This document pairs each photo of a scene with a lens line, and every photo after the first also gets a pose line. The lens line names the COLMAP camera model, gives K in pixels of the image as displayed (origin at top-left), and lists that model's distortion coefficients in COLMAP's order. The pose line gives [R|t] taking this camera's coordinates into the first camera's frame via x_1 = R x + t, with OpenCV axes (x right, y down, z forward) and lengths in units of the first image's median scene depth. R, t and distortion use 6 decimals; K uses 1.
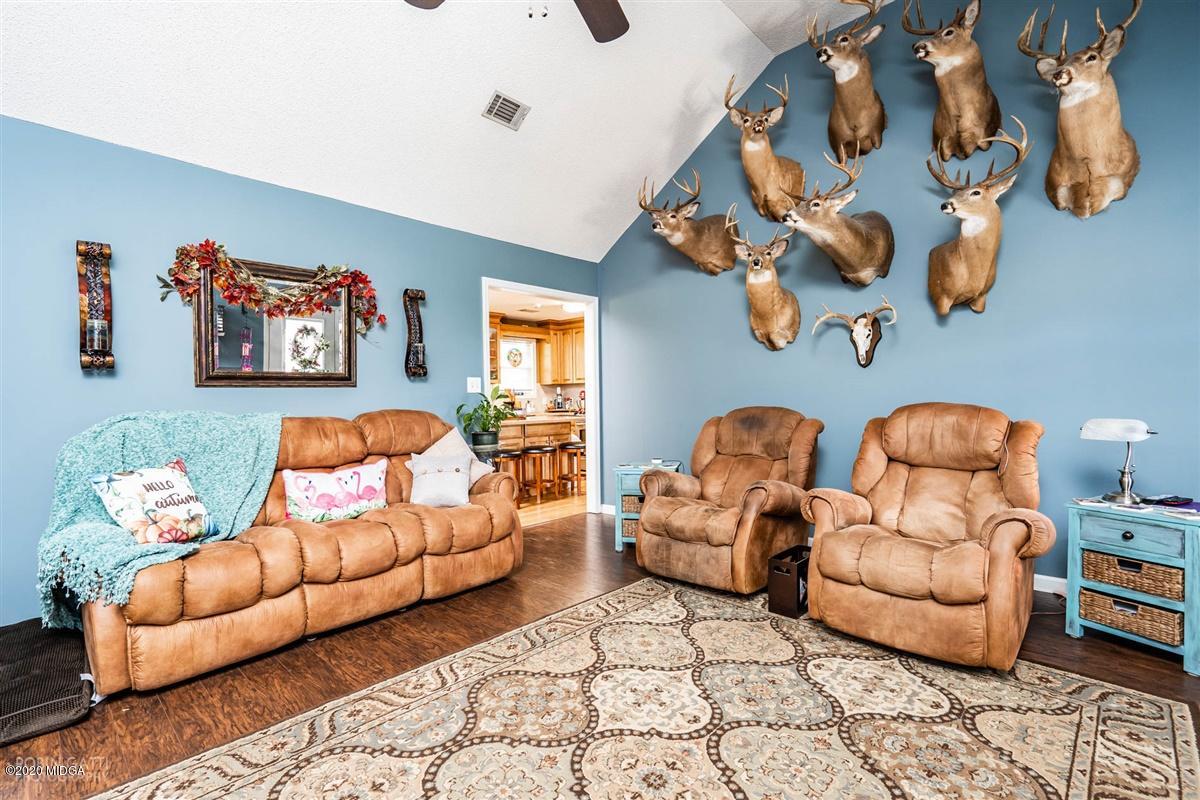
lens RADIAL K [[543.8, 0, 600.0], [0, 543.8, 400.0], [0, 0, 1]] dist [-0.004443, 0.000339]
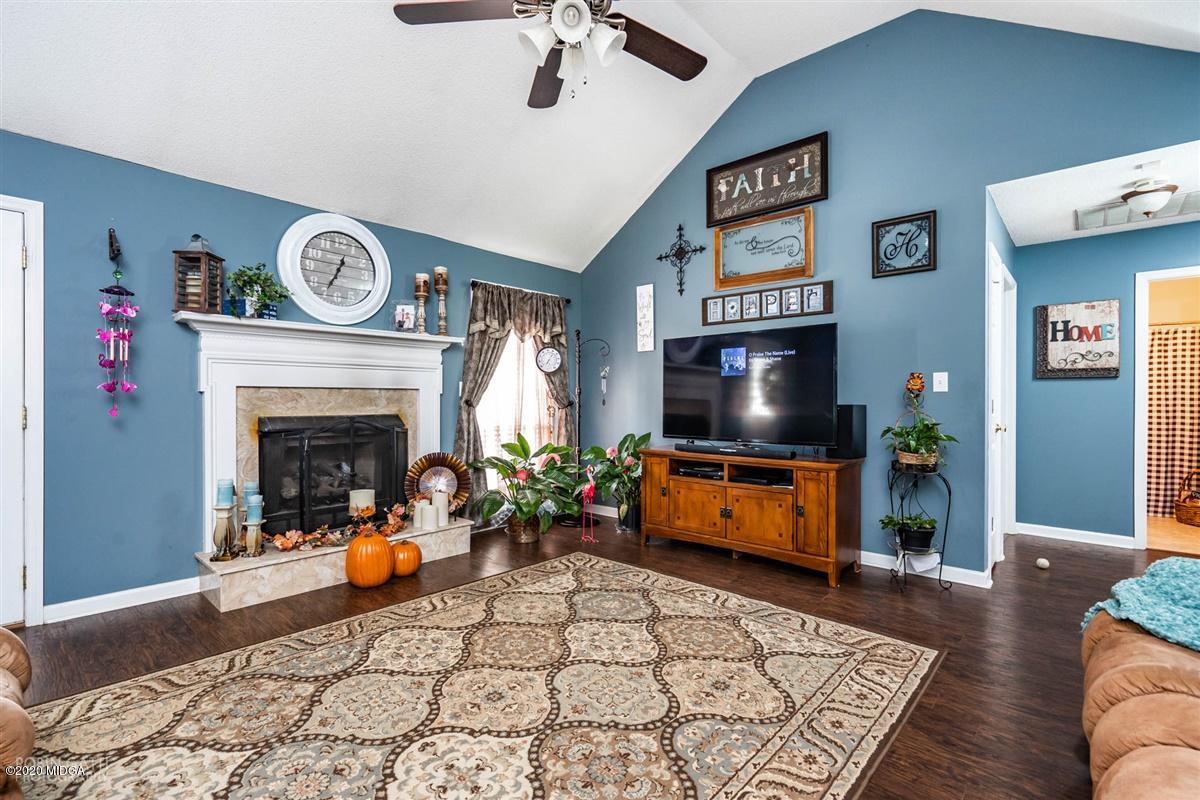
lens RADIAL K [[541.2, 0, 603.2], [0, 541.2, 395.1], [0, 0, 1]] dist [-0.007511, -0.000077]
pose [[-0.999659, 0.013063, -0.022616, -0.102061], [0.013172, 0.999902, -0.004666, -0.002911], [0.022553, -0.004962, -0.999733, 1.707641]]
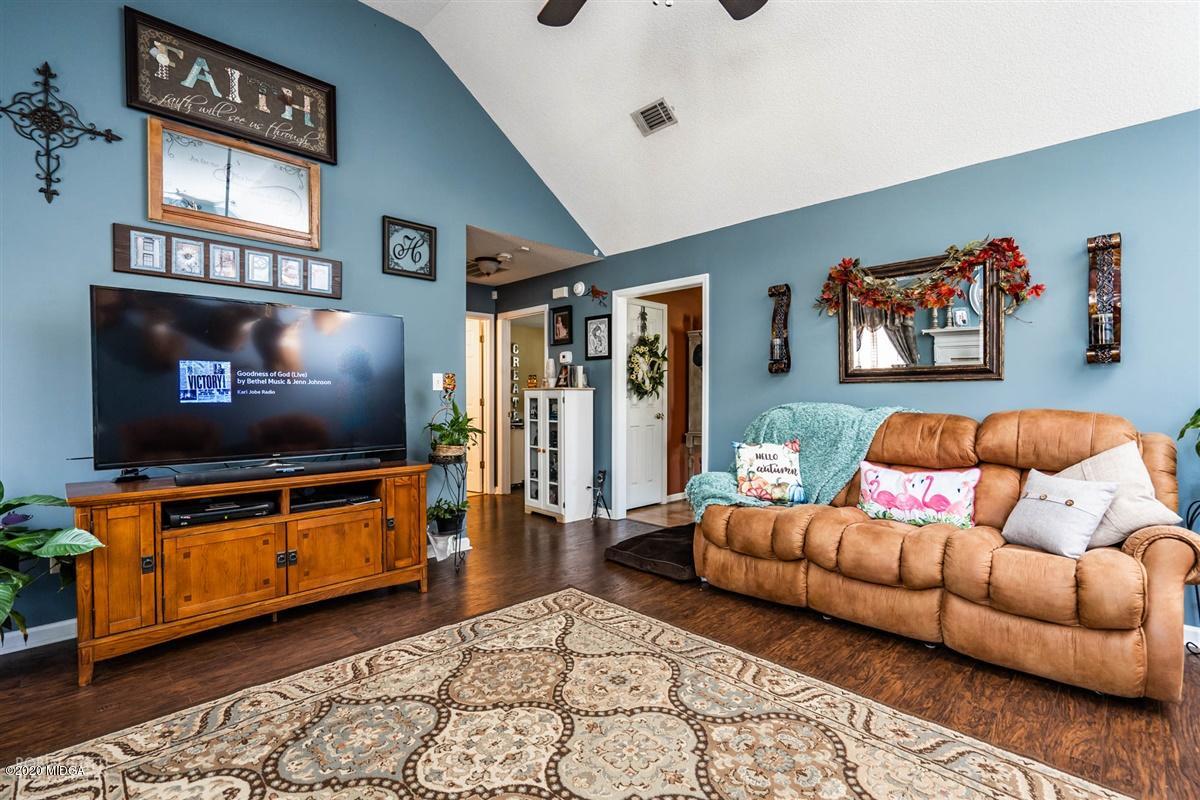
lens RADIAL K [[543.7, 0, 593.2], [0, 543.7, 399.6], [0, 0, 1]] dist [-0.000574, -0.000223]
pose [[-0.037902, 0.020465, -0.999072, 0.676214], [-0.003290, 0.999782, 0.020605, -0.015847], [0.999276, 0.004068, -0.037827, 0.703125]]
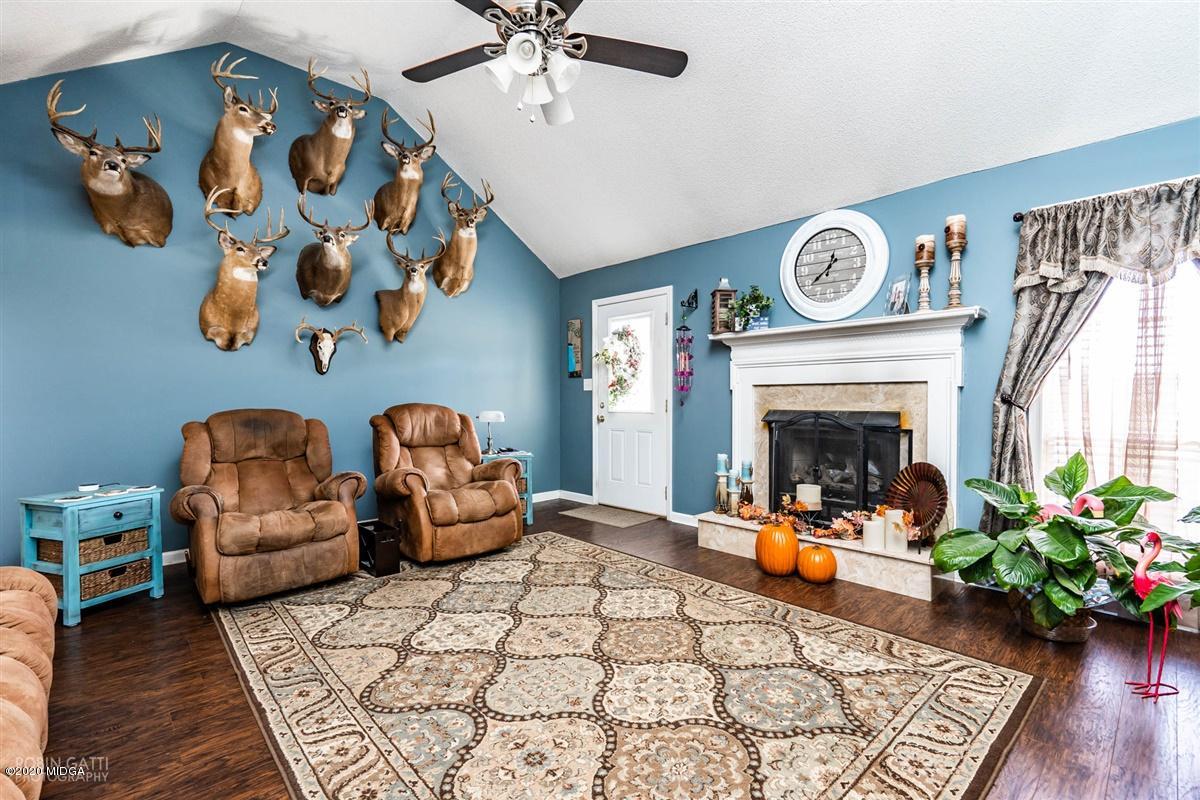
lens RADIAL K [[543.8, 0, 600.0], [0, 543.8, 400.0], [0, 0, 1]] dist [-0.004443, 0.000339]
pose [[0.065071, 0.007283, 0.997854, -1.119312], [0.008648, 0.999932, -0.007862, 0.016156], [-0.997843, 0.009141, 0.065003, 0.563719]]
